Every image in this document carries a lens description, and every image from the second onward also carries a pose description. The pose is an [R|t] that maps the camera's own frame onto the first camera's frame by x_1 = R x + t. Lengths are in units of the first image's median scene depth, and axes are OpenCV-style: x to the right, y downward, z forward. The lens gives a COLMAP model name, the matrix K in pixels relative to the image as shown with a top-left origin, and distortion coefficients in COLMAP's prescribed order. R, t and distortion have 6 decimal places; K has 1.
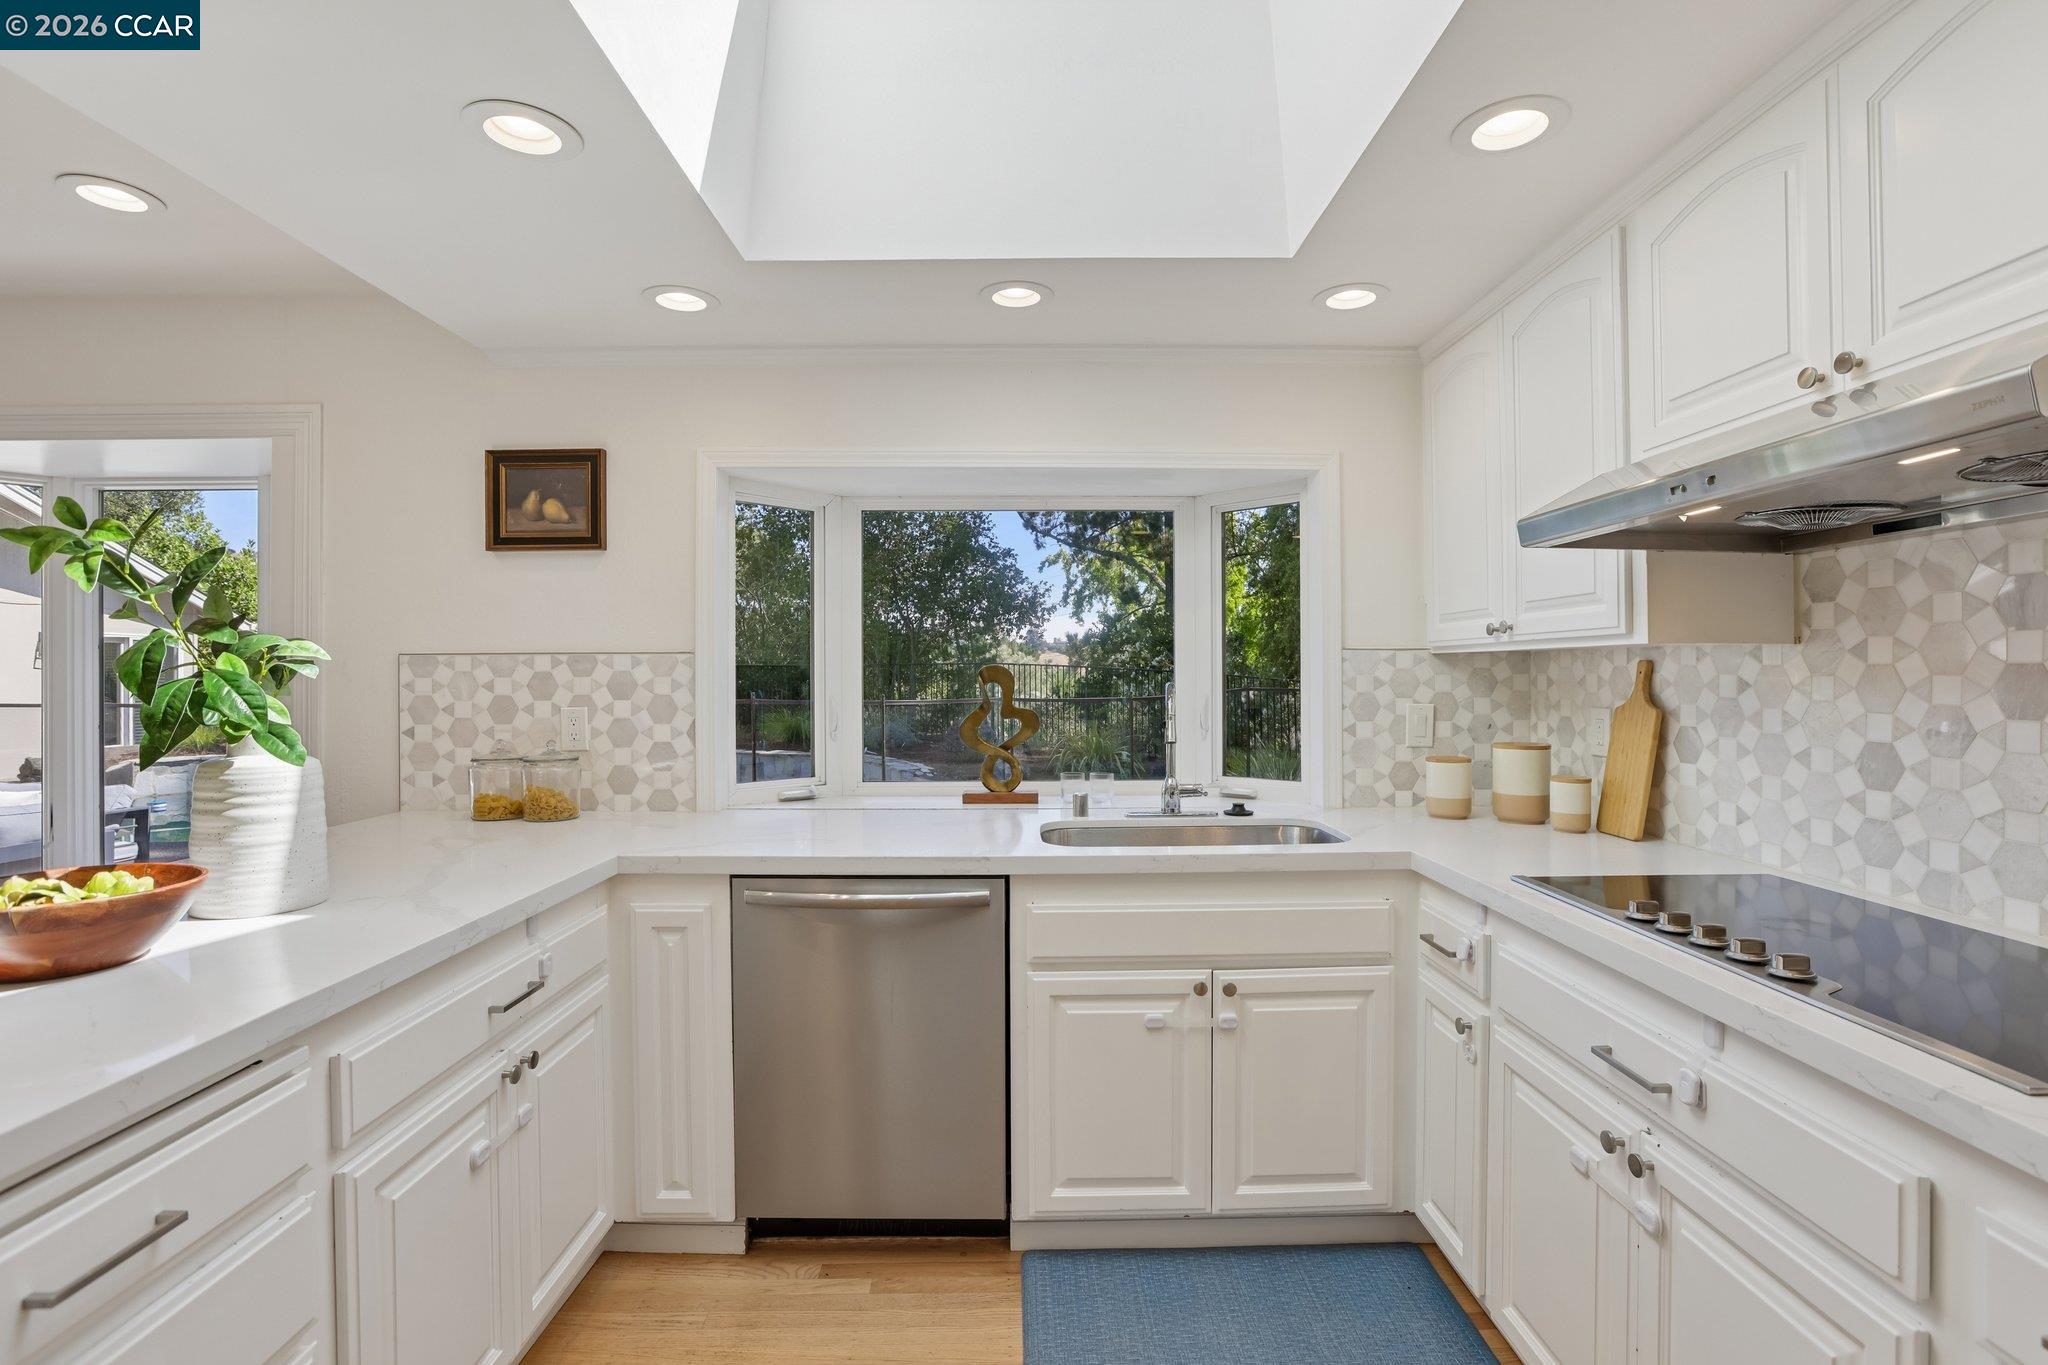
lens RADIAL K [[930.6, 0, 1033.0], [0, 930.6, 684.0], [0, 0, 1]] dist [-0.021659, 0.000375]
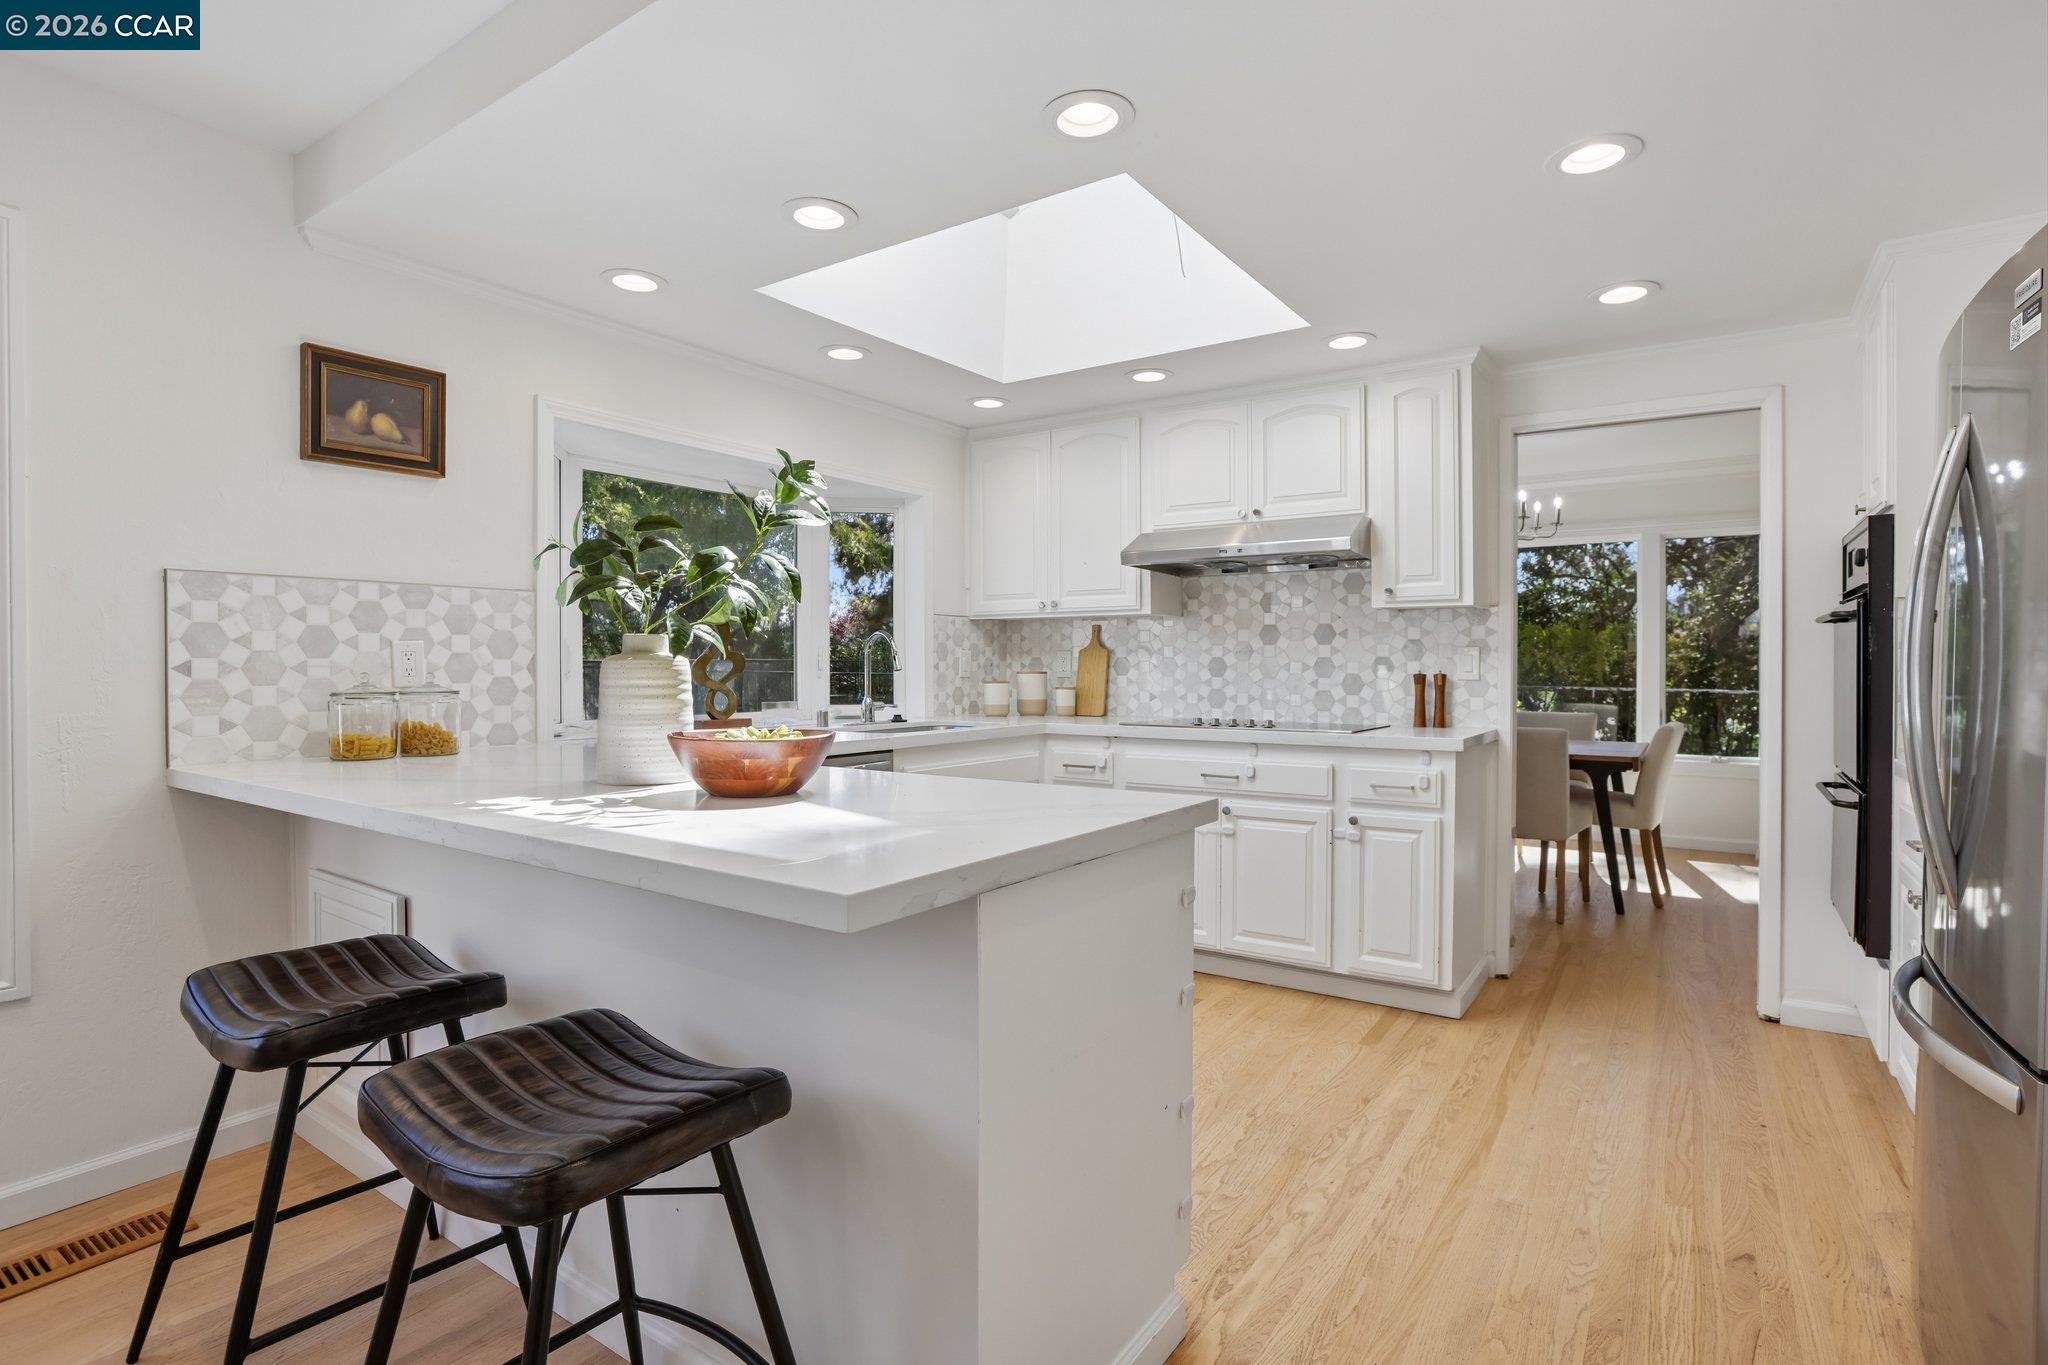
lens RADIAL K [[984.4, 0, 1025.8], [0, 984.4, 673.1], [0, 0, 1]] dist [-0.006887, -0.000505]
pose [[0.591386, -0.005339, 0.806371, -0.929902], [0.006317, 0.999978, 0.001989, 0.060018], [-0.806364, 0.003918, 0.591407, -0.093458]]
